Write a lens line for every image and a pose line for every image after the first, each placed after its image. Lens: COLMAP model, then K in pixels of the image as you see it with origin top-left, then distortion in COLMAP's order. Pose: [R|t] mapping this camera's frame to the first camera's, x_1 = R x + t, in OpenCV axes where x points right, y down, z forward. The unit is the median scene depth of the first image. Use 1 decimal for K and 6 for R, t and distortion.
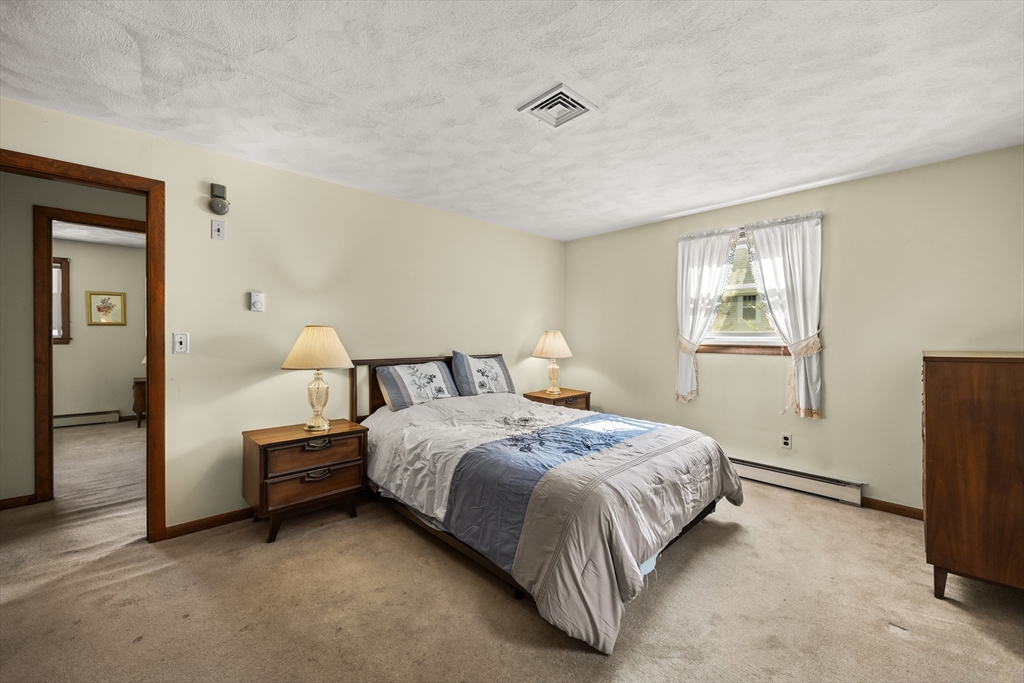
lens RADIAL K [[405.2, 0, 510.1], [0, 405.2, 336.2], [0, 0, 1]] dist [0.003206, -0.000033]
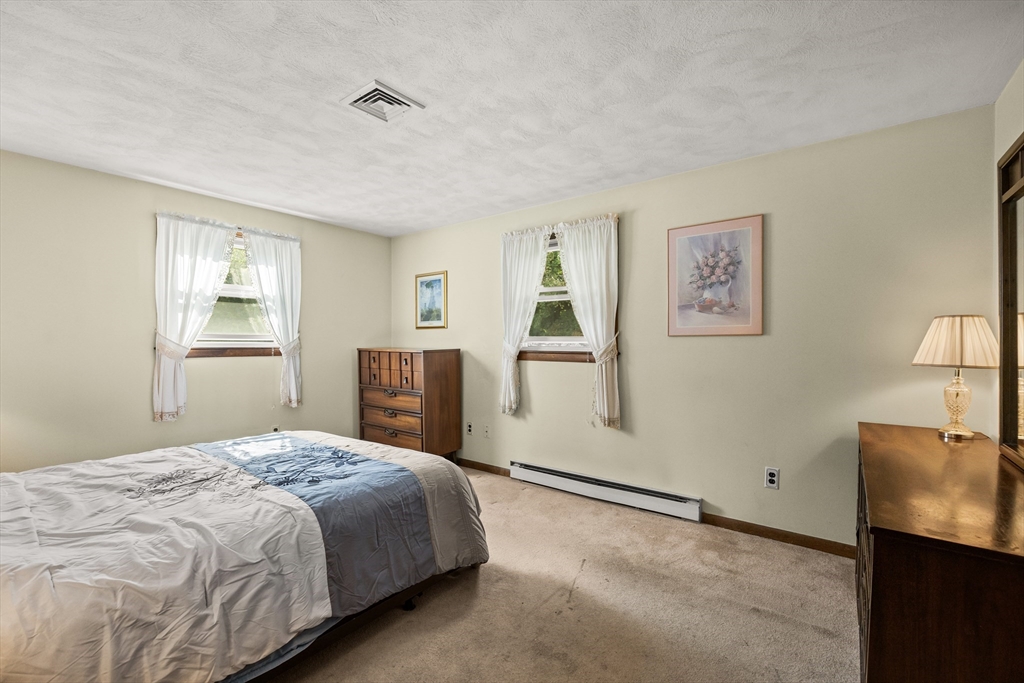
lens RADIAL K [[442.1, 0, 510.0], [0, 442.1, 341.2], [0, 0, 1]] dist [-0.001718, 0.000074]
pose [[-0.153328, -0.005166, 0.988162, -0.607582], [-0.005953, 0.999973, 0.004304, -0.001332], [-0.988157, -0.005223, -0.153354, 0.535560]]
